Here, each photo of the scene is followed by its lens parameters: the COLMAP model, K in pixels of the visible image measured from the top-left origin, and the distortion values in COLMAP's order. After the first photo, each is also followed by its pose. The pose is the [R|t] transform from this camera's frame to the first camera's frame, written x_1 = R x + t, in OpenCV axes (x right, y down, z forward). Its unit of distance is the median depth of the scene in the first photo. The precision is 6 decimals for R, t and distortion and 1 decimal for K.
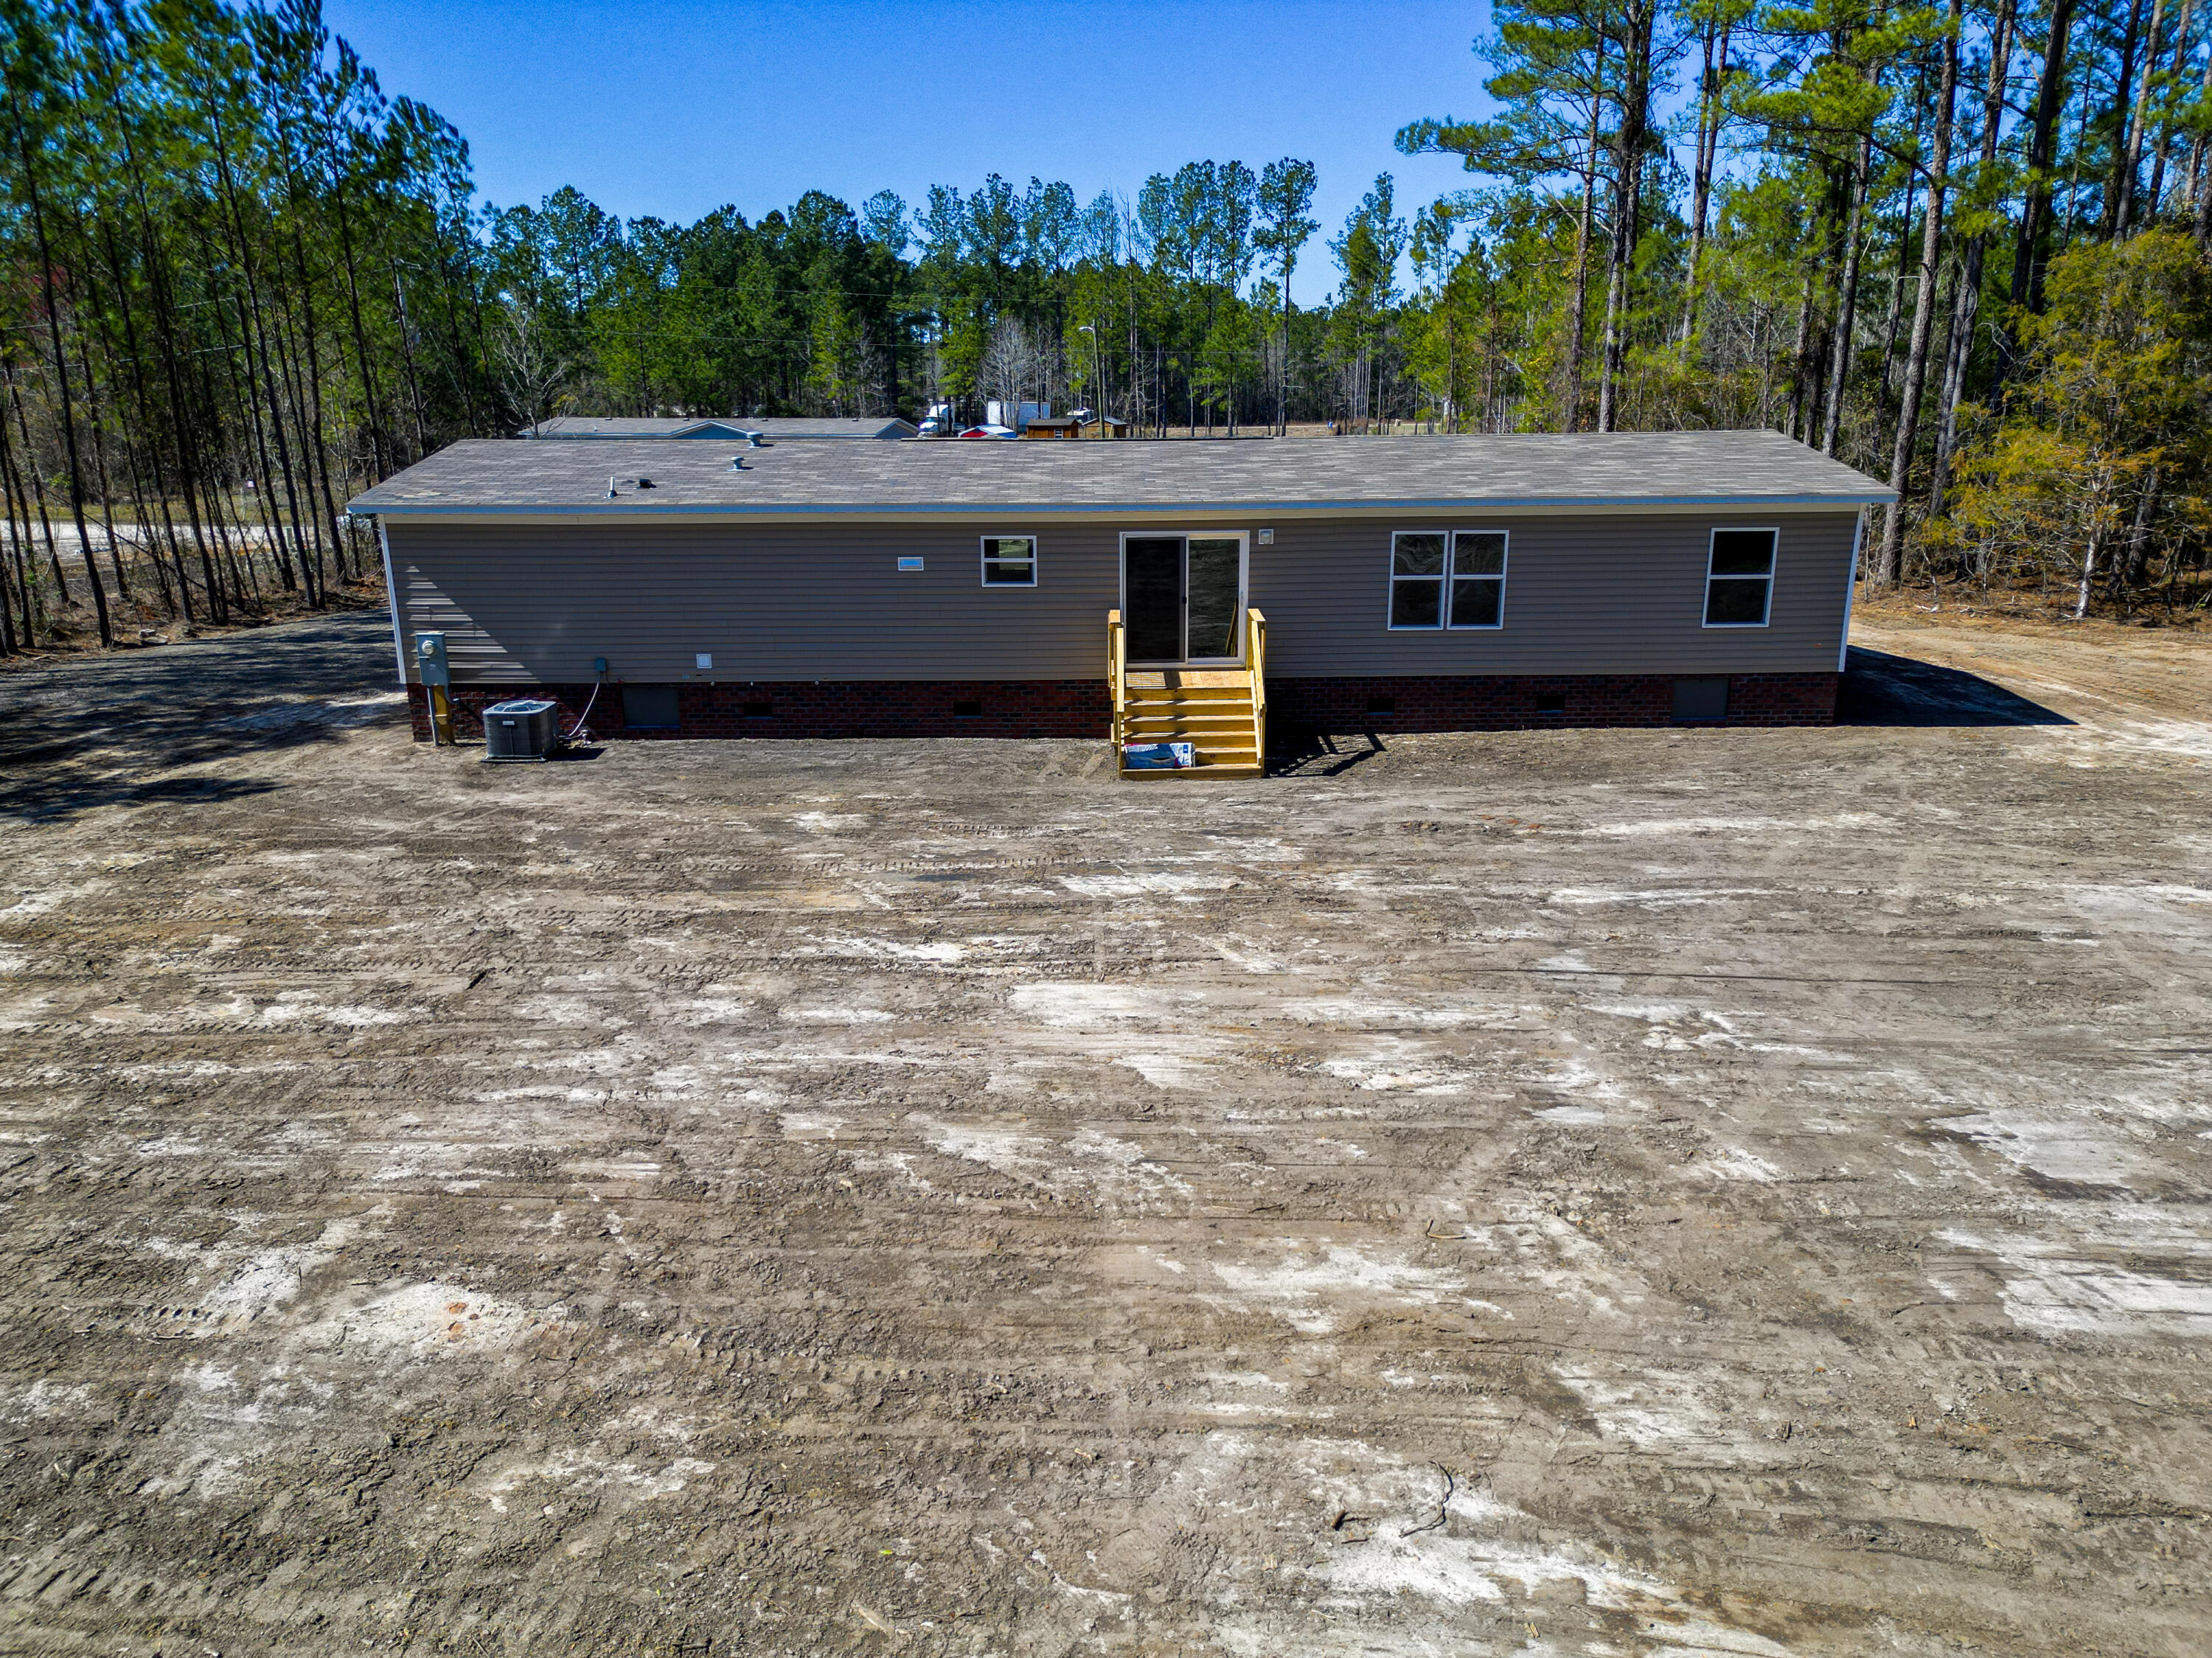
lens RADIAL K [[1570.5, 0, 1094.0], [0, 1570.5, 833.2], [0, 0, 1]] dist [0.132736, -0.228877]
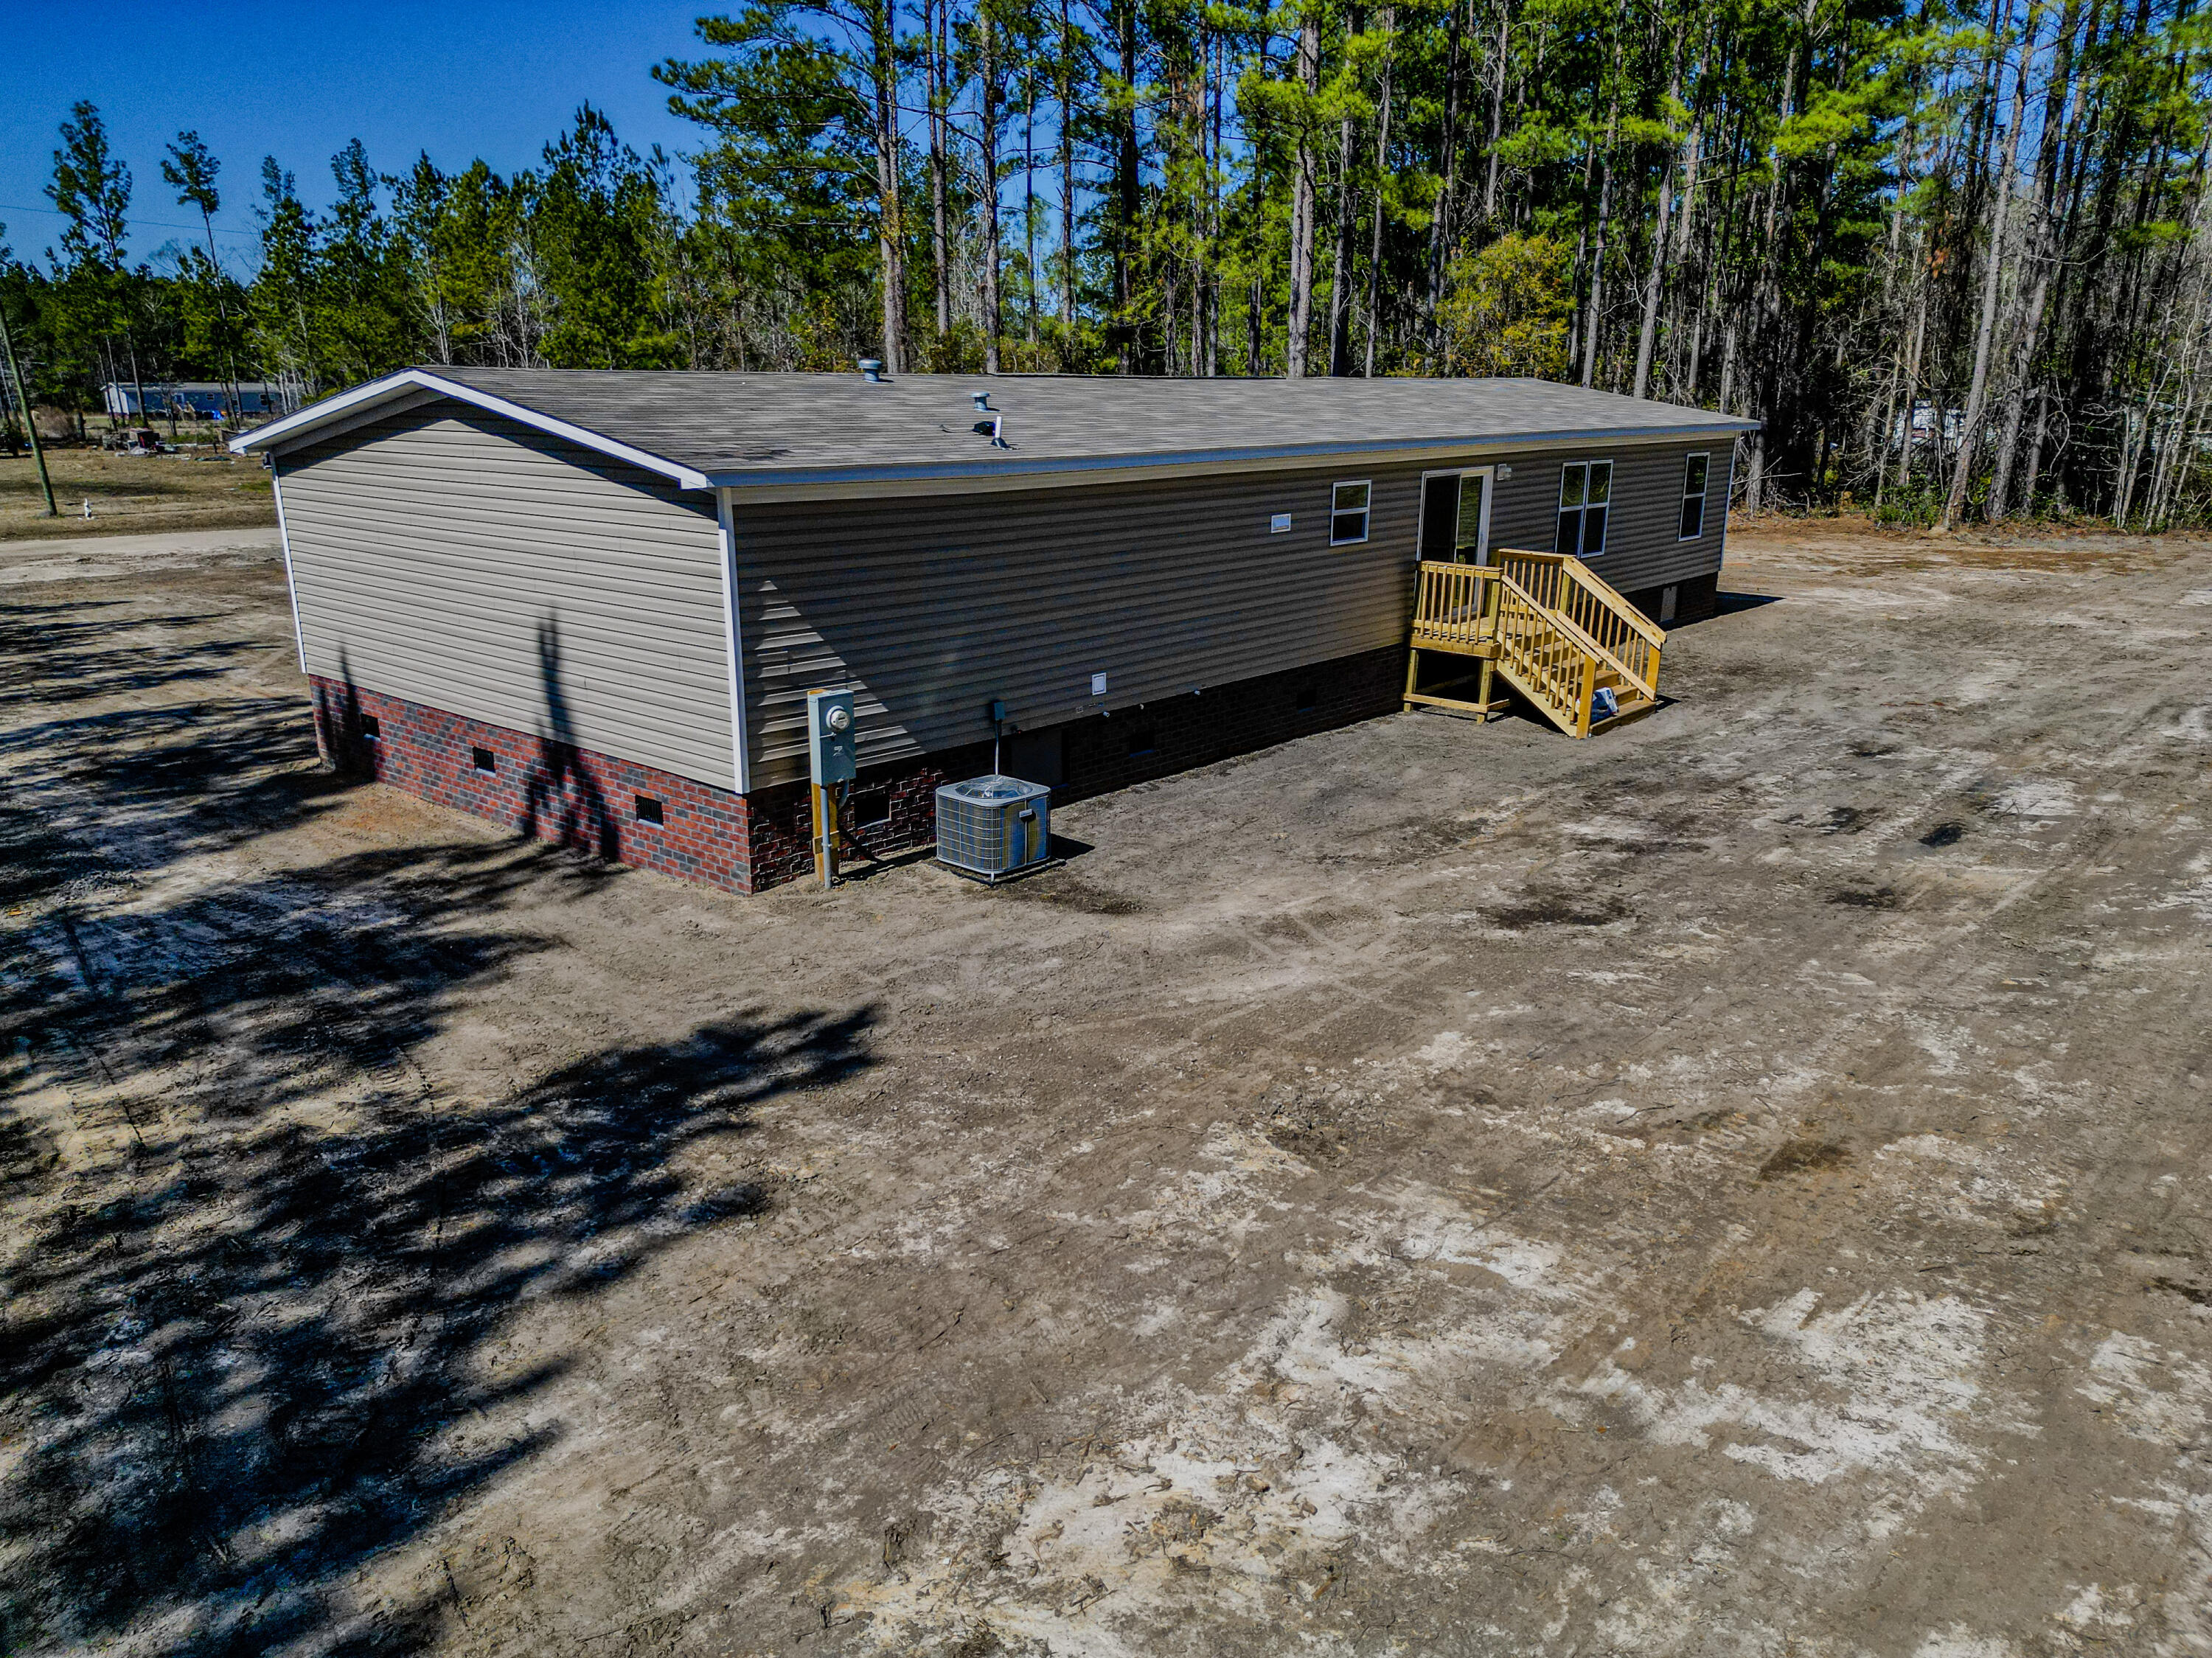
lens RADIAL K [[1566.7, 0, 1097.3], [0, 1566.7, 832.9], [0, 0, 1]] dist [0.087662, -0.089568]
pose [[0.656669, -0.197781, 0.727783, -0.819173], [0.197161, 0.976462, 0.087466, -0.112522], [-0.727952, 0.086054, 0.680207, 0.578720]]
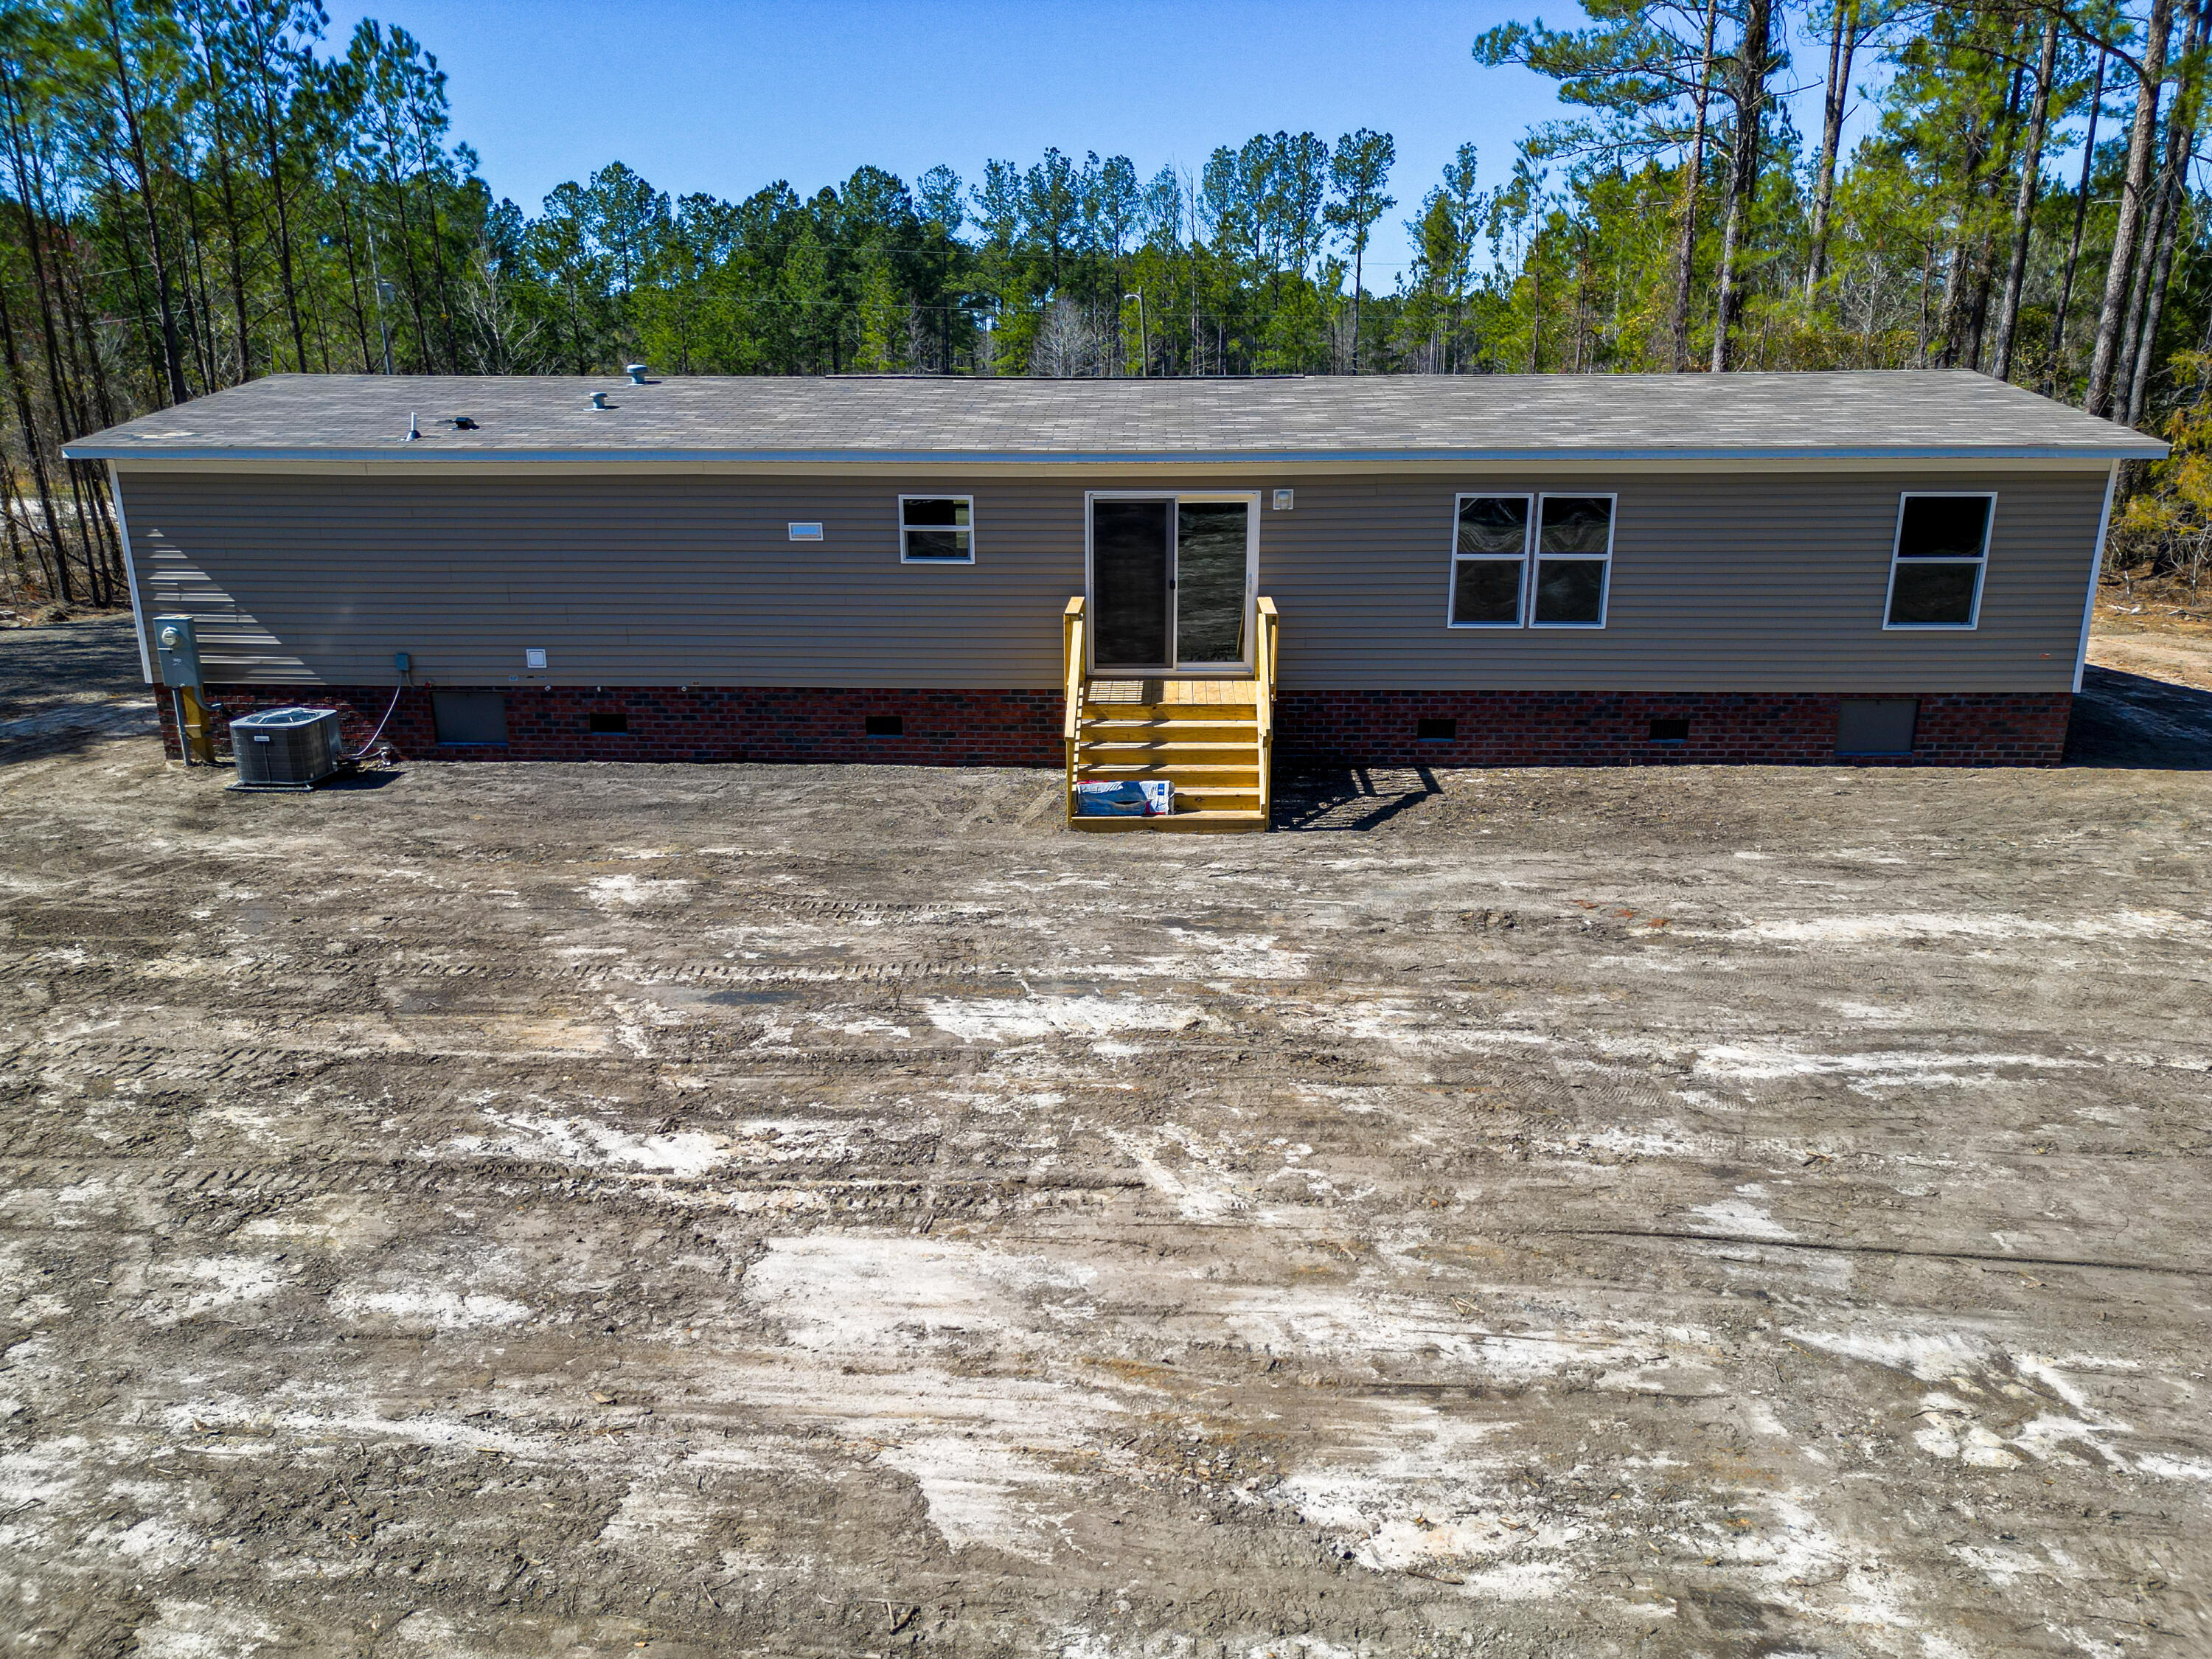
lens RADIAL K [[1566.8, 0, 1097.3], [0, 1566.8, 833.4], [0, 0, 1]] dist [0.087662, -0.089568]
pose [[0.999043, 0.016728, -0.040422, 0.057253], [-0.016551, 0.999852, 0.004708, -0.035589], [0.040495, -0.004034, 0.999172, 0.275034]]
